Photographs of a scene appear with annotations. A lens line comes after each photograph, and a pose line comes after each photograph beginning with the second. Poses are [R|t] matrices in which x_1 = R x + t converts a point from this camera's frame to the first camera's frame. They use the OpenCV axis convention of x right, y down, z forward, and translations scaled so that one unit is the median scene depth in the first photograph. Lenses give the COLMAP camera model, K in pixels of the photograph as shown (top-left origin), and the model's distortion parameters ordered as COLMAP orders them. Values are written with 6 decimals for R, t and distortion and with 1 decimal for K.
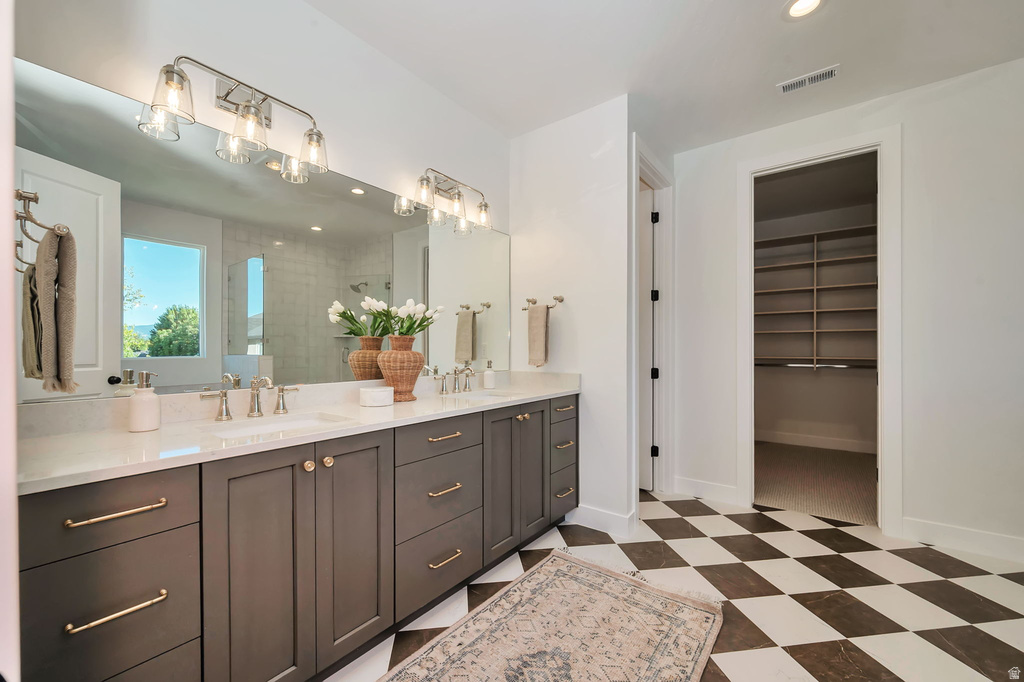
lens RADIAL K [[406.4, 0, 511.3], [0, 406.4, 347.4], [0, 0, 1]] dist [-0.000685, -0.000115]
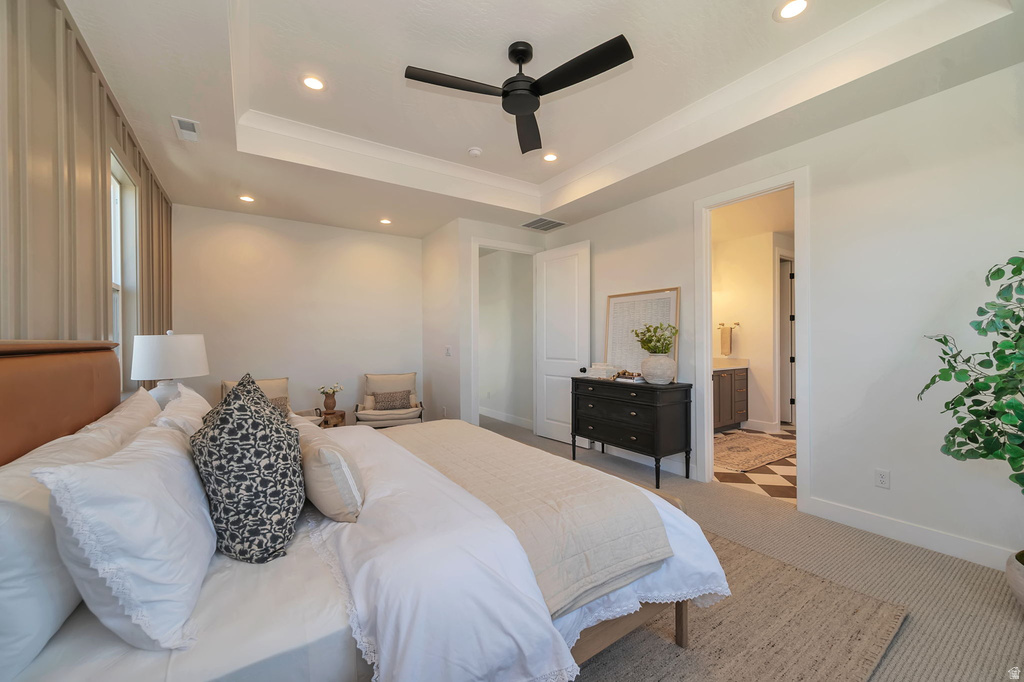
lens RADIAL K [[406.4, 0, 514.4], [0, 406.4, 342.8], [0, 0, 1]] dist [-0.000685, -0.000115]
pose [[0.949008, -0.006840, -0.315178, -0.320570], [0.009161, 0.999941, 0.005883, -0.043101], [0.315119, -0.008470, 0.949014, -1.400397]]
